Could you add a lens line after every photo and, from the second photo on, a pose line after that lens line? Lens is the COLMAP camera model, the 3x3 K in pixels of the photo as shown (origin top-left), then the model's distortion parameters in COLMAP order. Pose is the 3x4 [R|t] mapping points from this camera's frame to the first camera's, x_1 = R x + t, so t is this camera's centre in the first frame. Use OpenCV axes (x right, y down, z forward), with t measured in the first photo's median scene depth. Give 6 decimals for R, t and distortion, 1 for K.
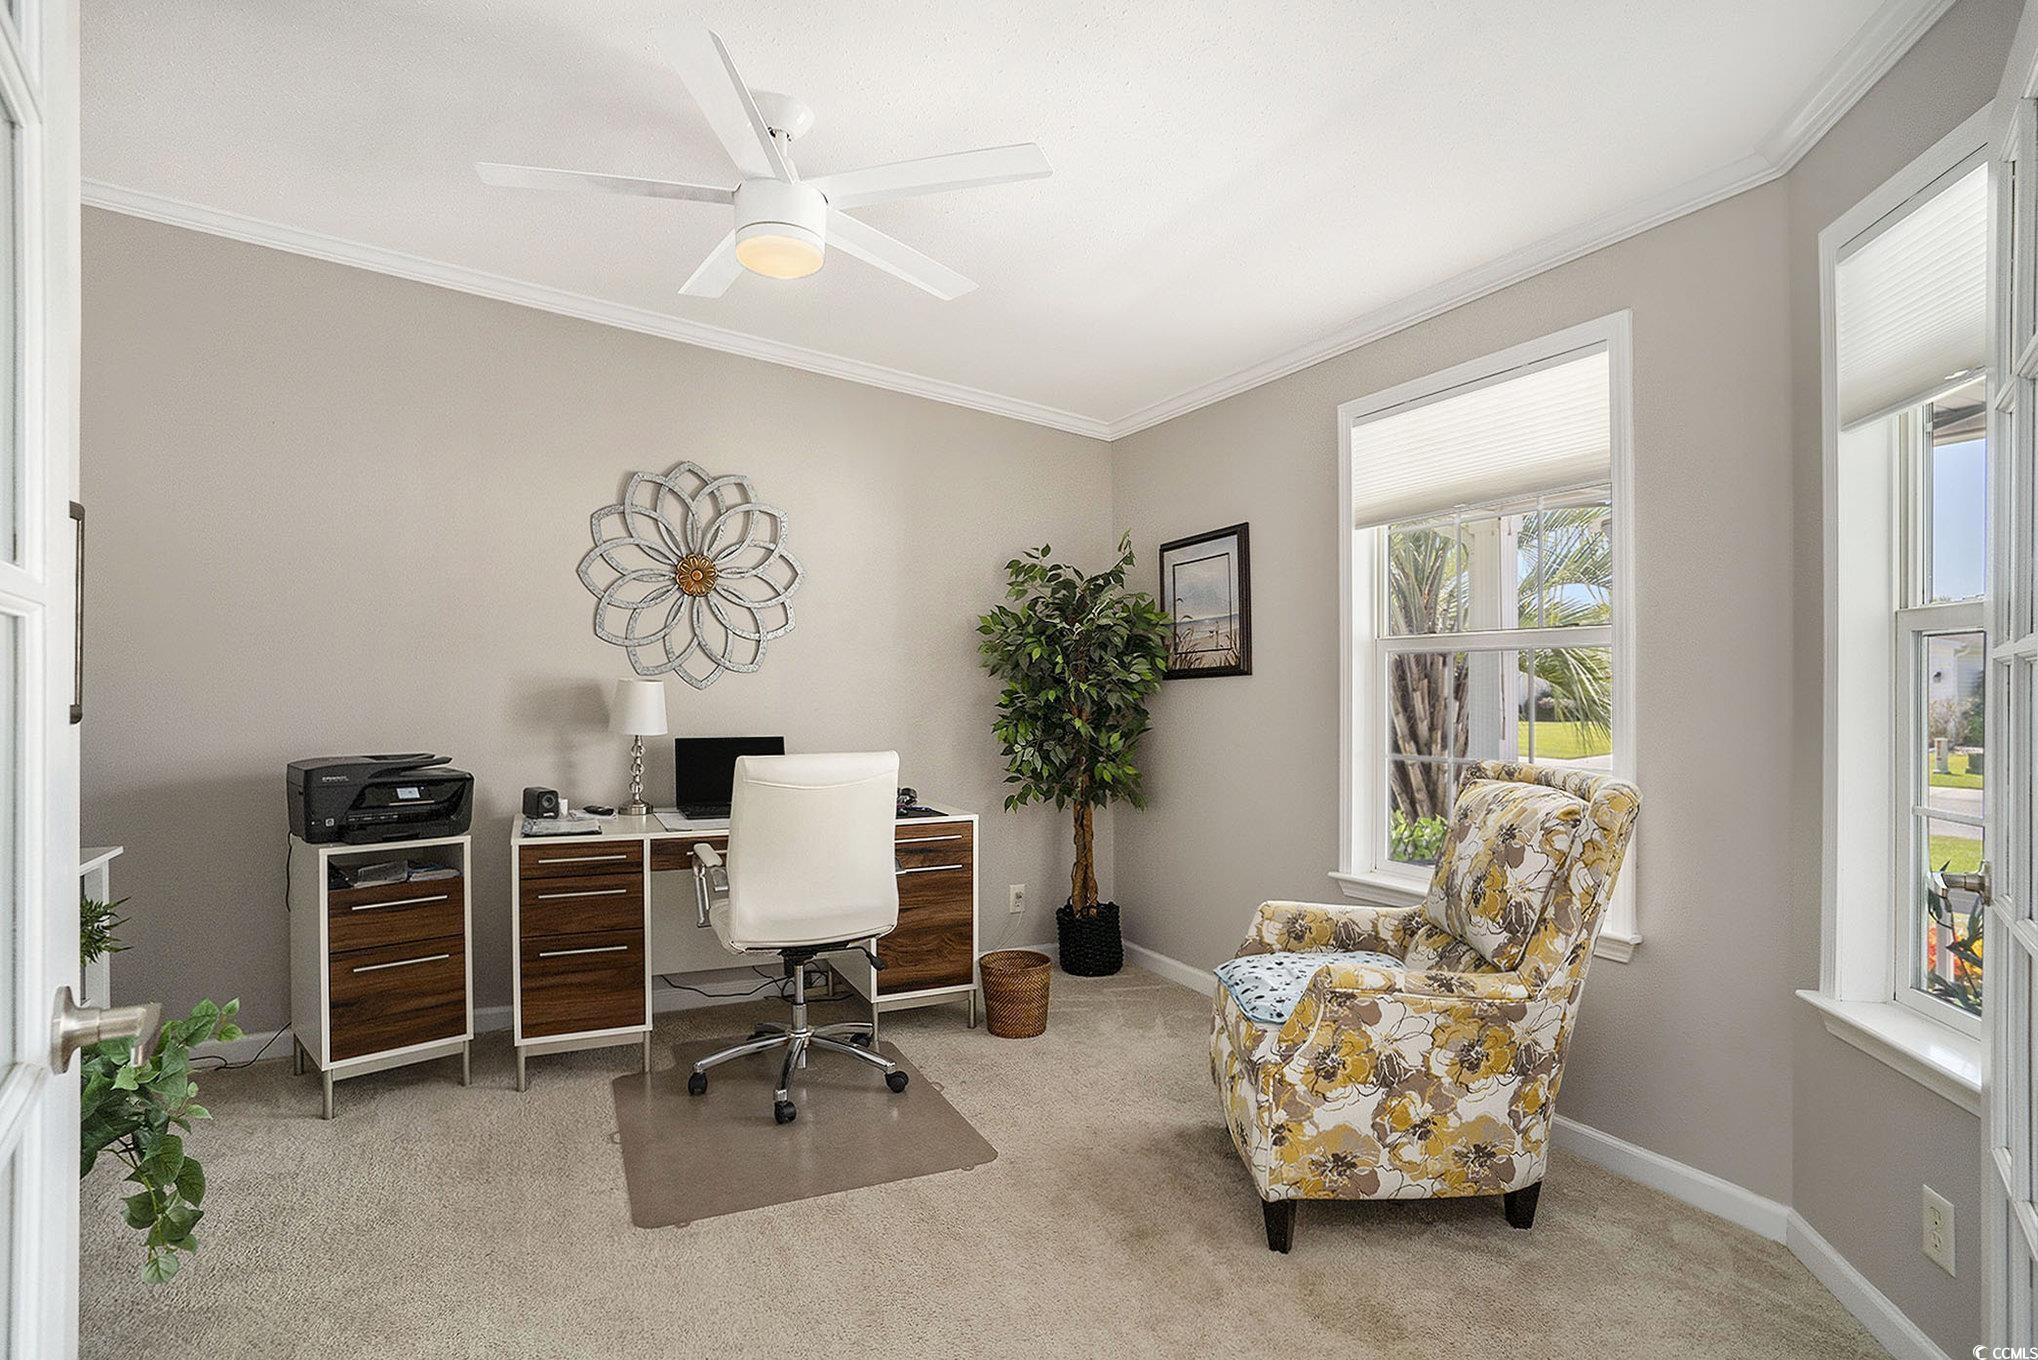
lens RADIAL K [[1014.4, 0, 1014.9], [0, 1014.4, 693.7], [0, 0, 1]] dist [-0.038101, 0.003214]
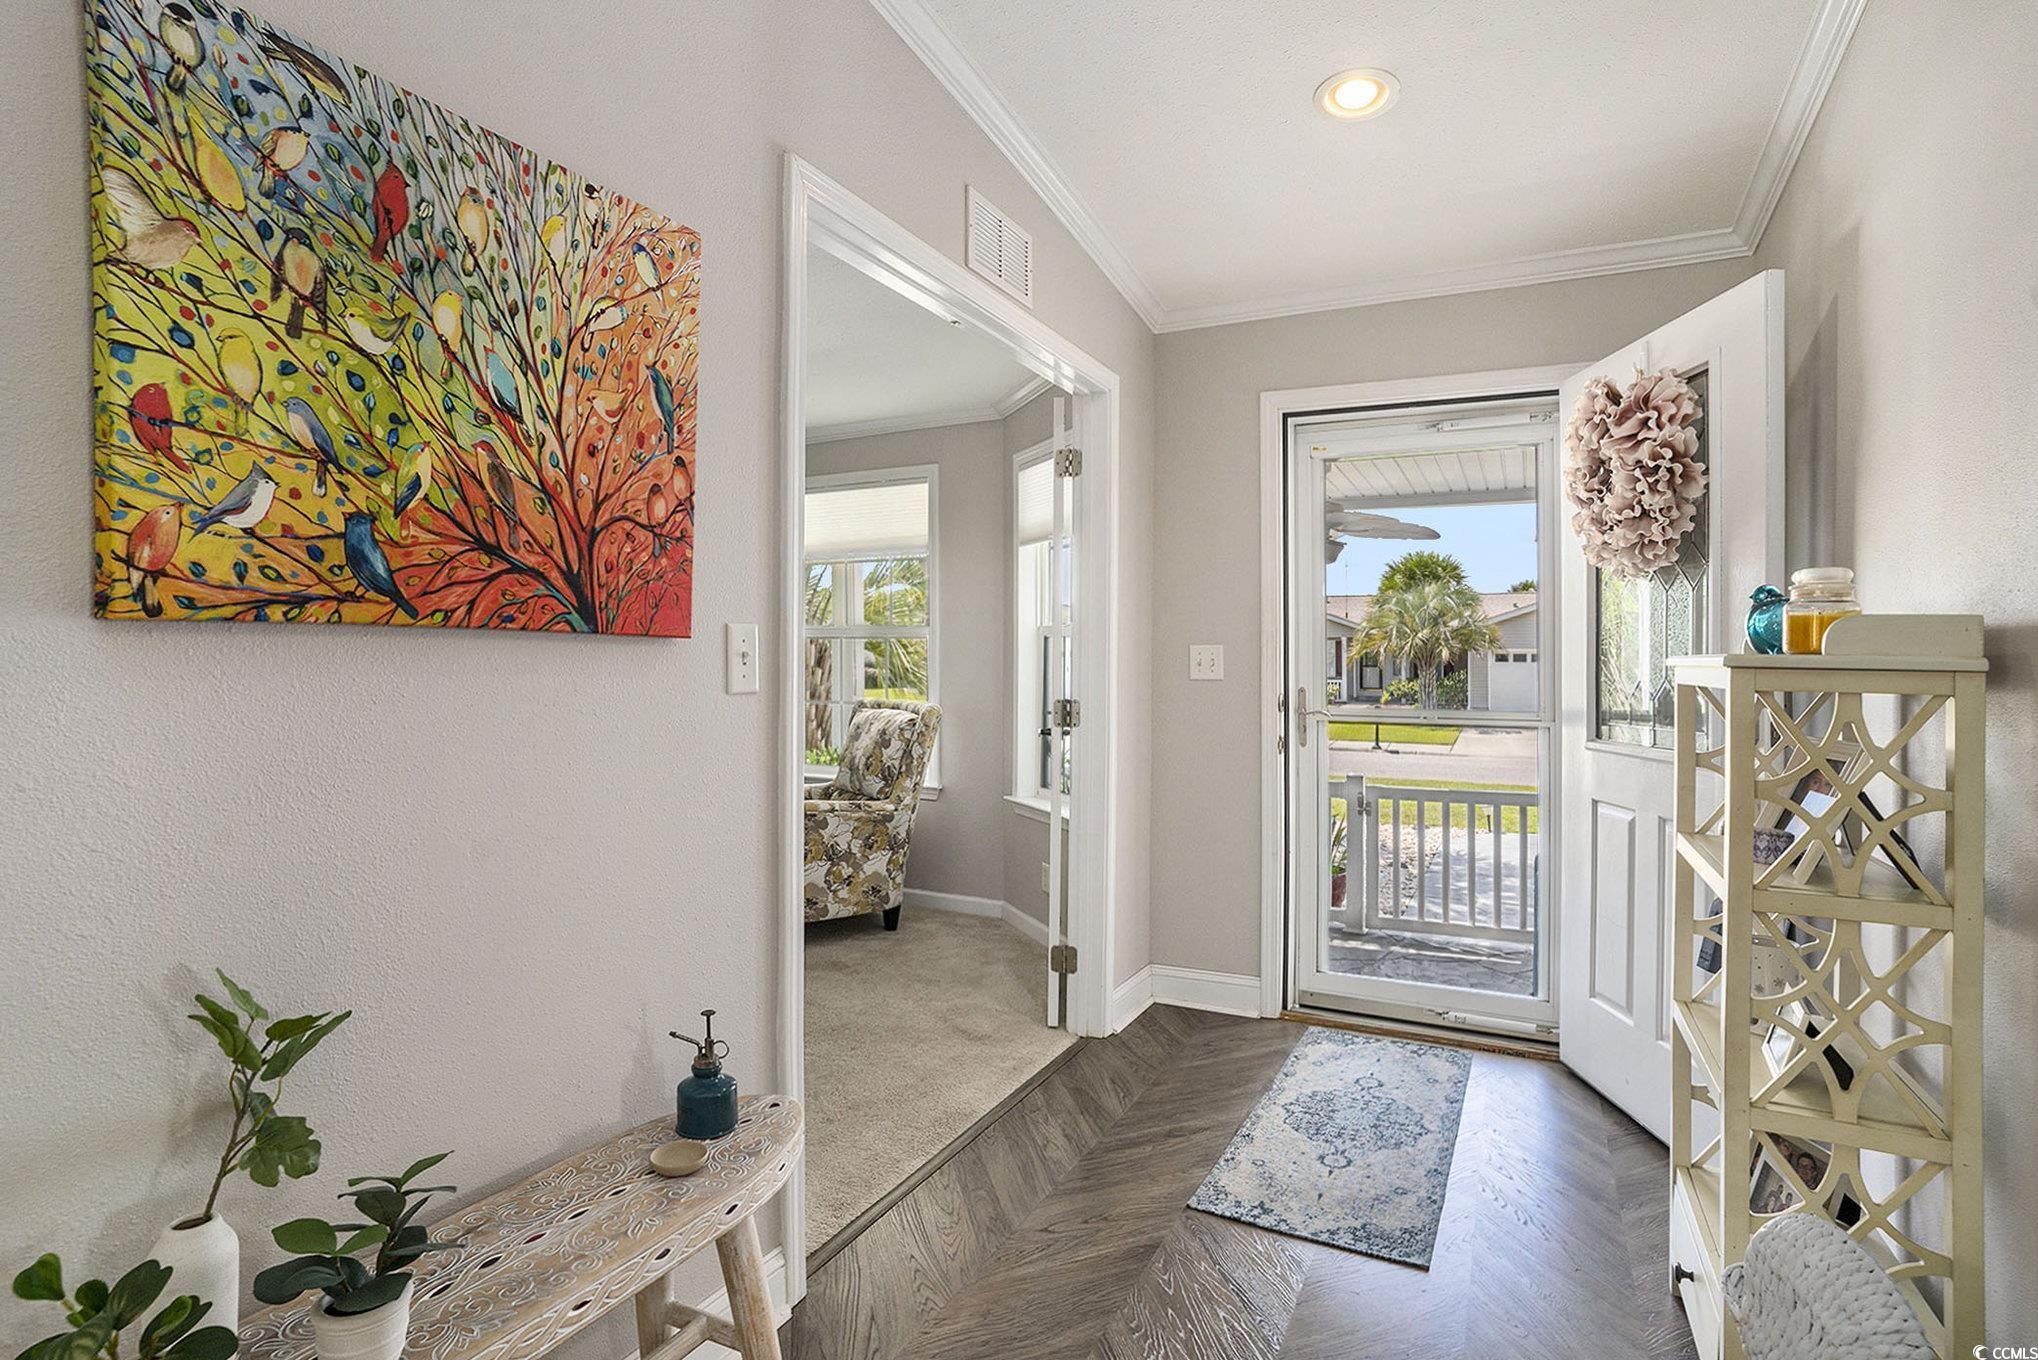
lens RADIAL K [[1014.4, 0, 1021.6], [0, 1014.4, 672.0], [0, 0, 1]] dist [-0.038101, 0.003214]
pose [[0.799153, -0.002086, 0.601124, -0.504351], [-0.001034, 0.999988, 0.004844, 0.012412], [-0.601126, -0.004493, 0.799141, -0.777898]]
